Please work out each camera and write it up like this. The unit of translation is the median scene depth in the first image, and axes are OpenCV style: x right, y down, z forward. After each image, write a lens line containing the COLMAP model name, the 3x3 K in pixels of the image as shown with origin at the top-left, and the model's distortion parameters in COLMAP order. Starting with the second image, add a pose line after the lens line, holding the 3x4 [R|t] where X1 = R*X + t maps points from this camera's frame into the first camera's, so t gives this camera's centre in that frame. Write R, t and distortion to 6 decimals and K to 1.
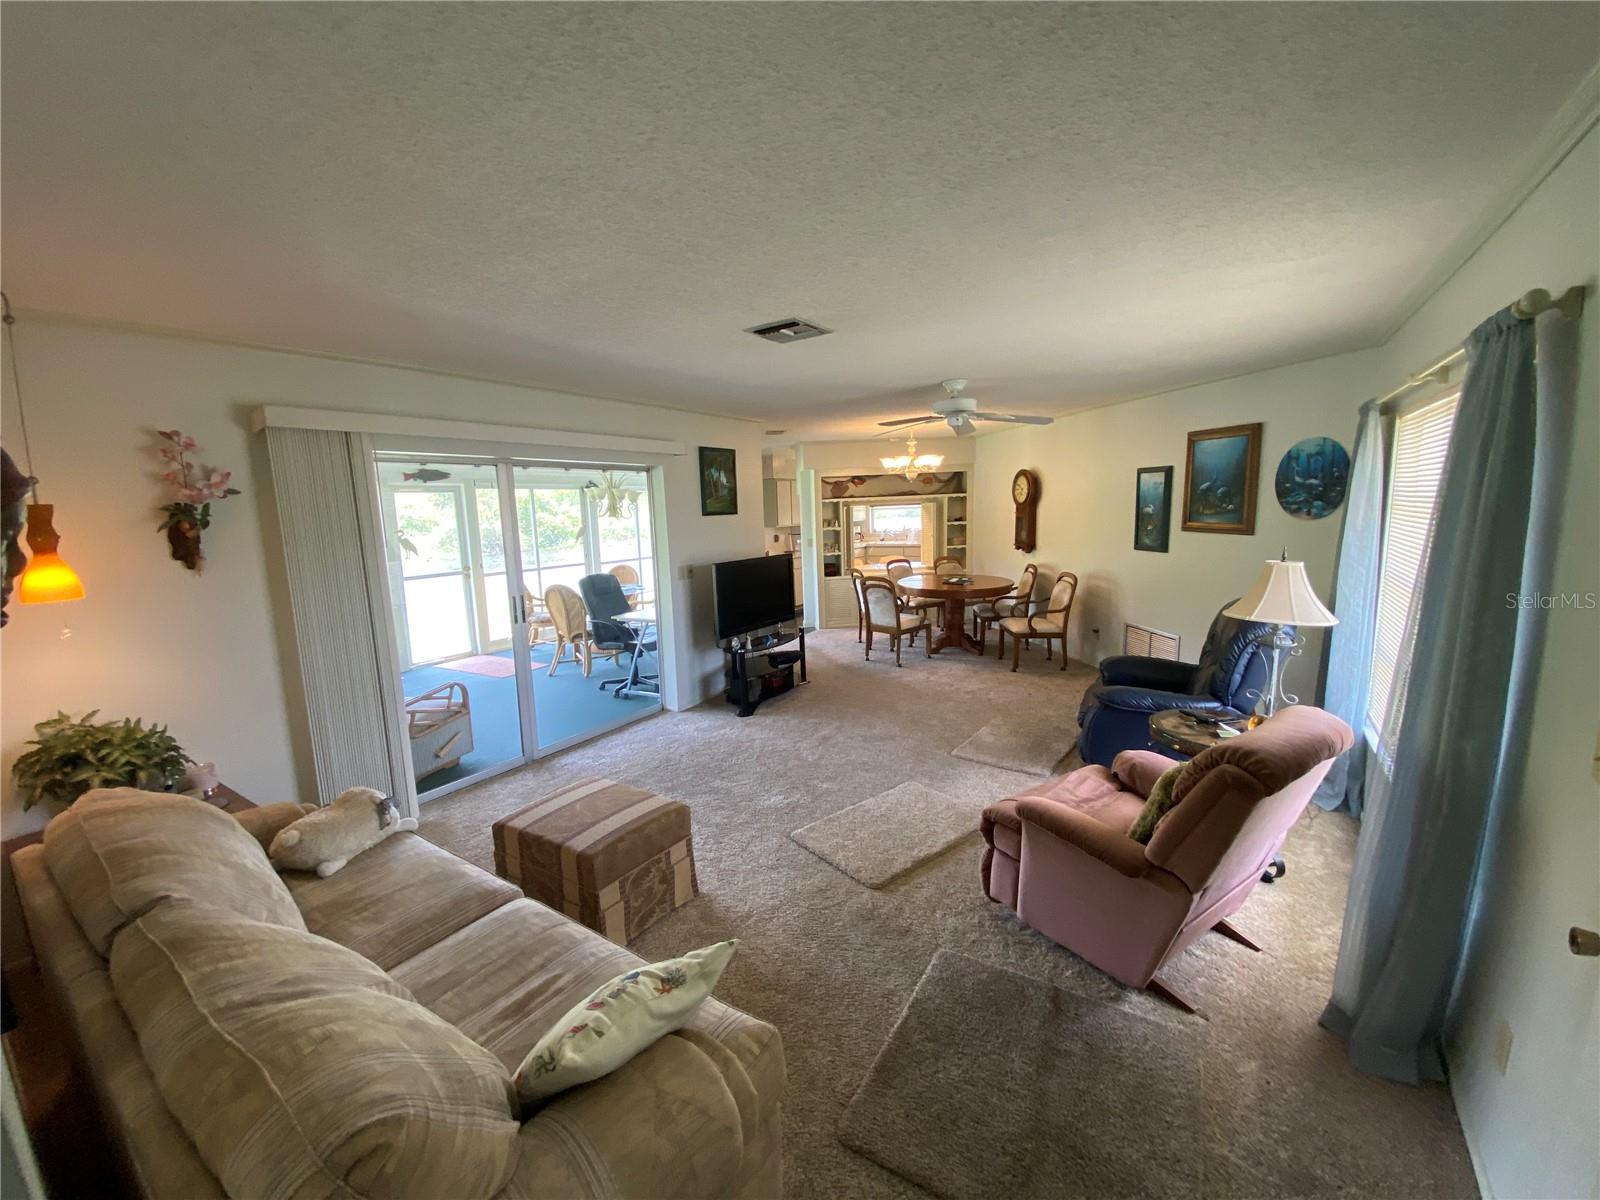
lens RADIAL K [[642.8, 0, 797.7], [0, 642.8, 595.4], [0, 0, 1]] dist [0.025238, -0.023537]
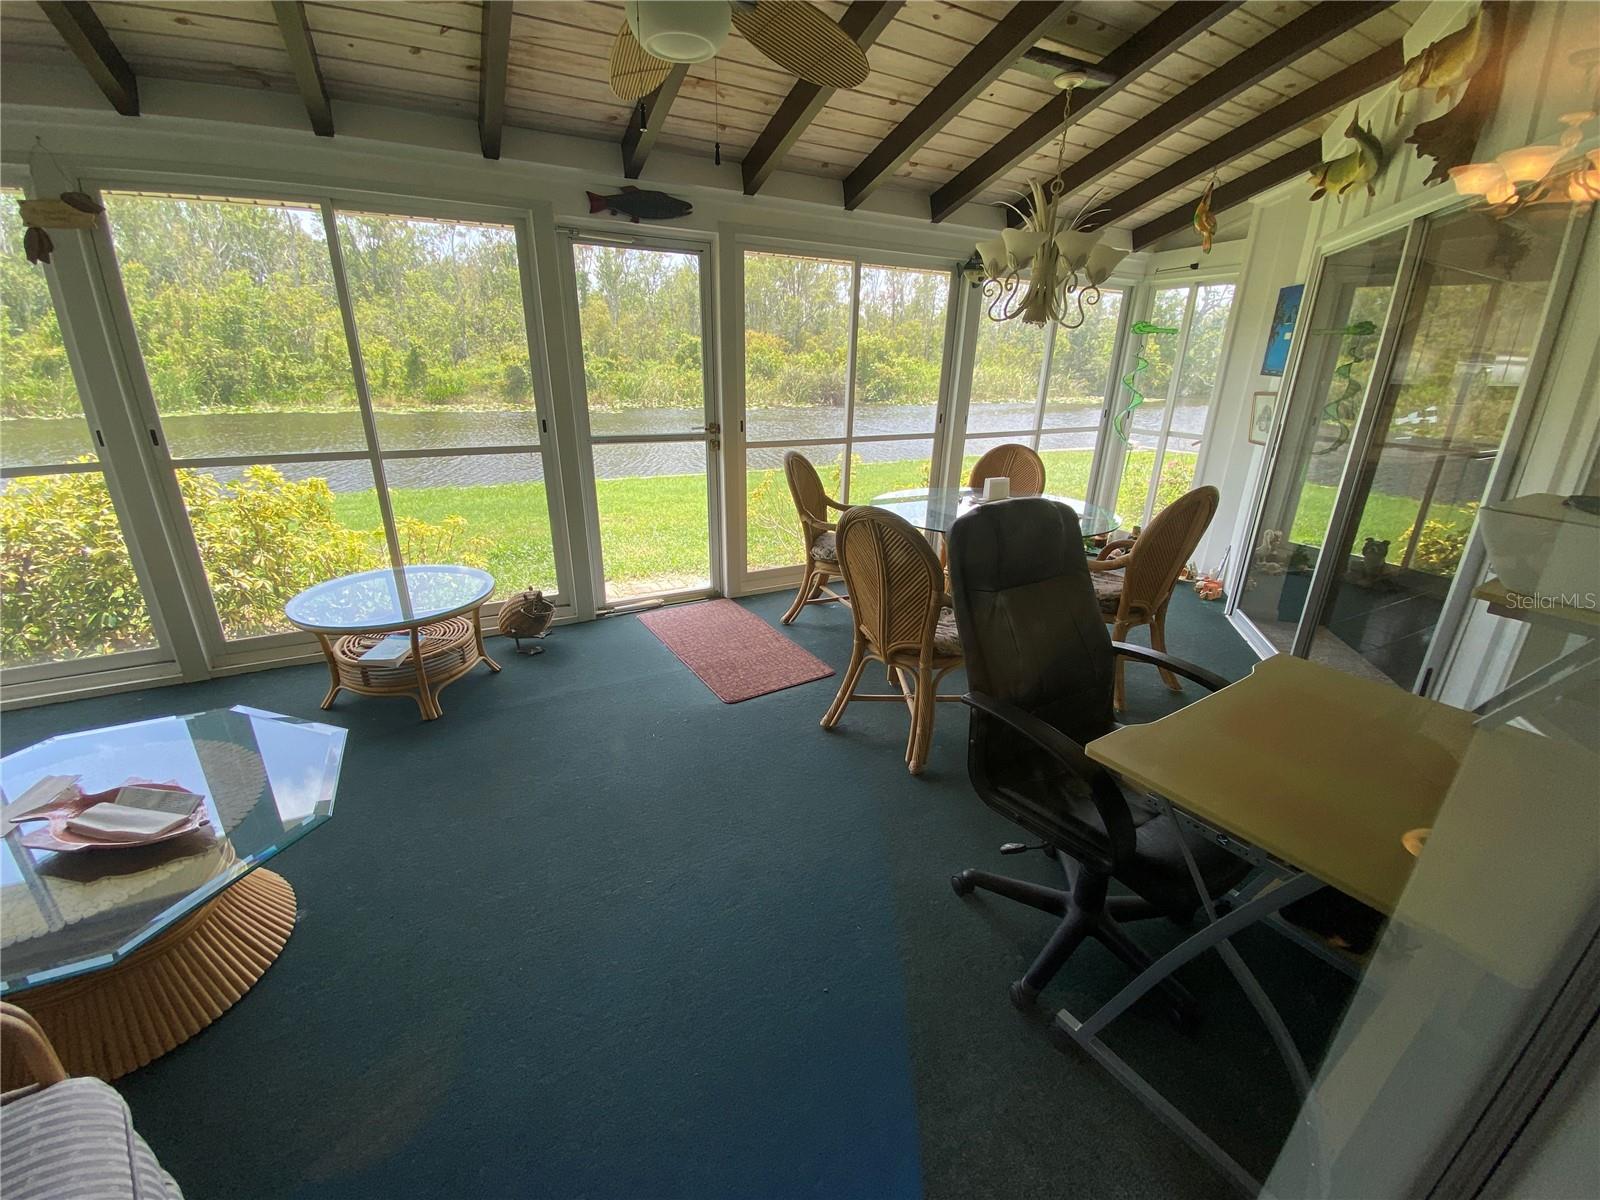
lens RADIAL K [[647.7, 0, 797.6], [0, 647.7, 593.4], [0, 0, 1]] dist [0.035692, -0.028608]
pose [[0.880060, 0.201971, -0.429770, -0.217366], [-0.109573, 0.966988, 0.230060, -0.041072], [0.462048, -0.155375, 0.873138, 0.576939]]
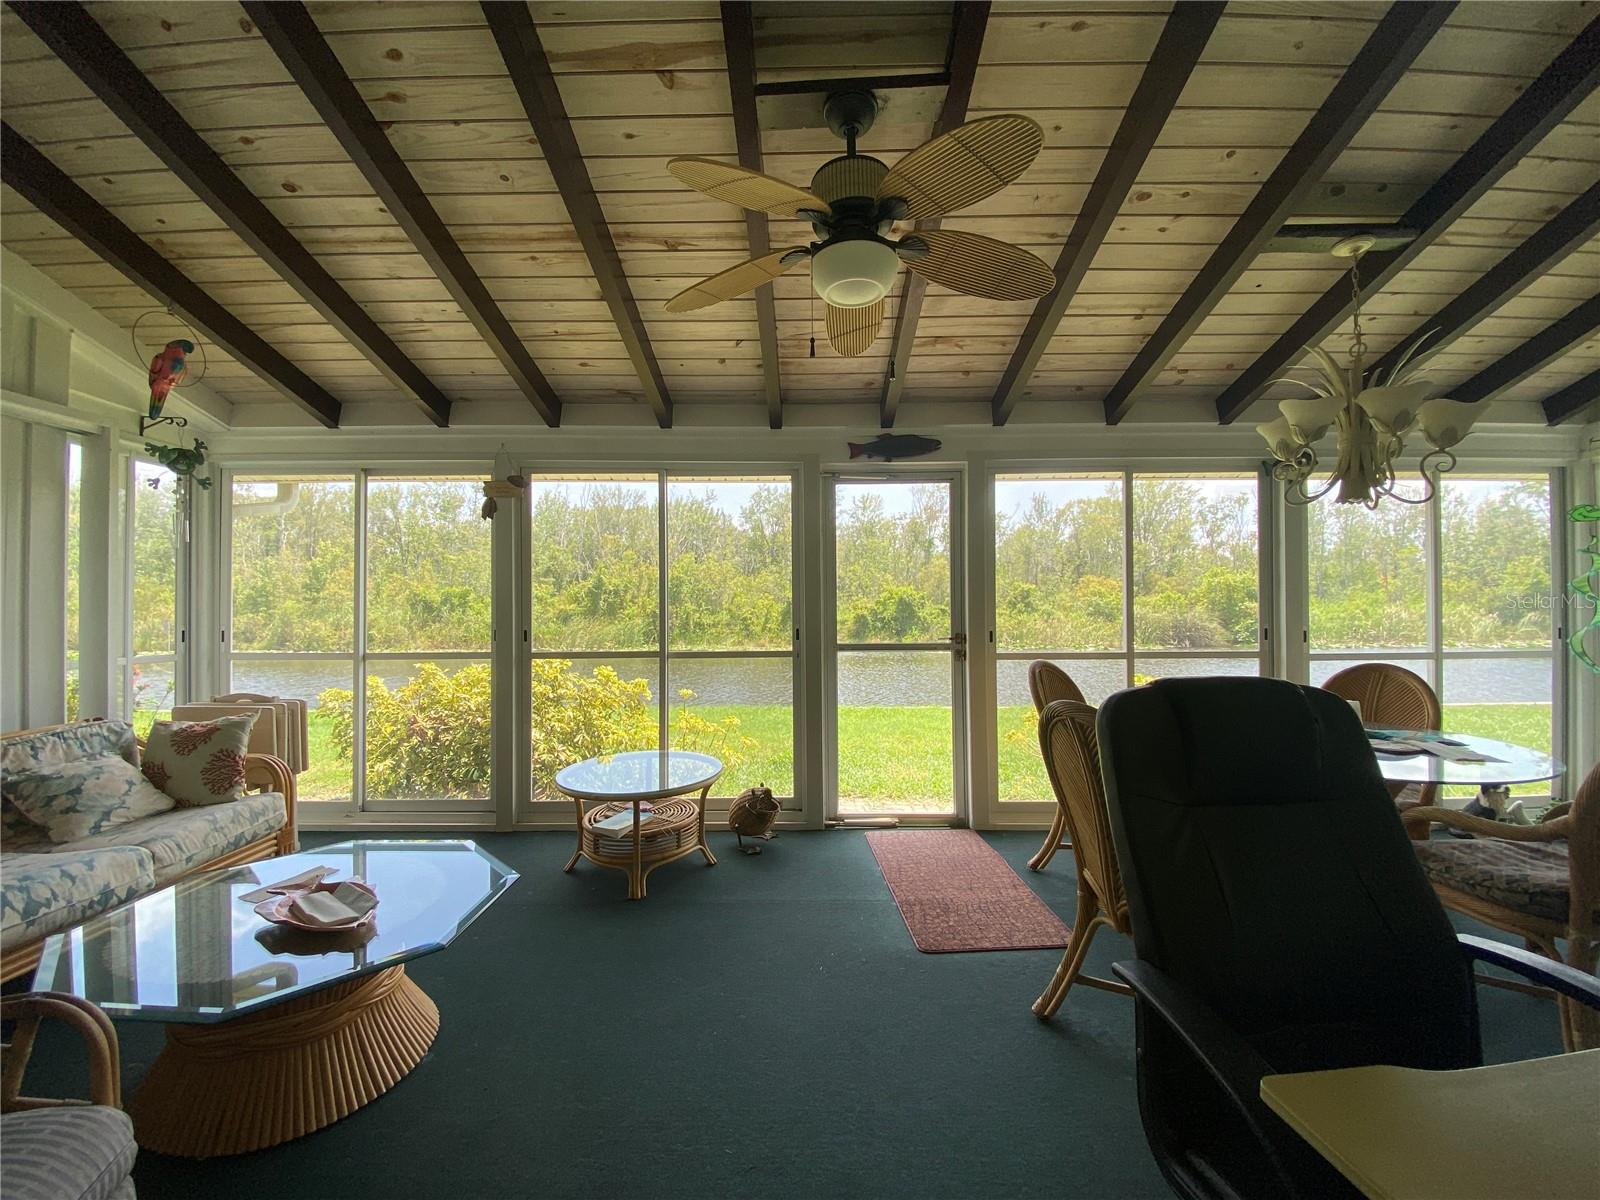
lens RADIAL K [[642.8, 0, 797.7], [0, 642.8, 595.4], [0, 0, 1]] dist [0.025238, -0.023537]
pose [[0.547076, 0.010308, -0.837020, -0.181245], [-0.125992, 0.989547, -0.070162, -0.024923], [0.827547, 0.143842, 0.542656, 0.640049]]
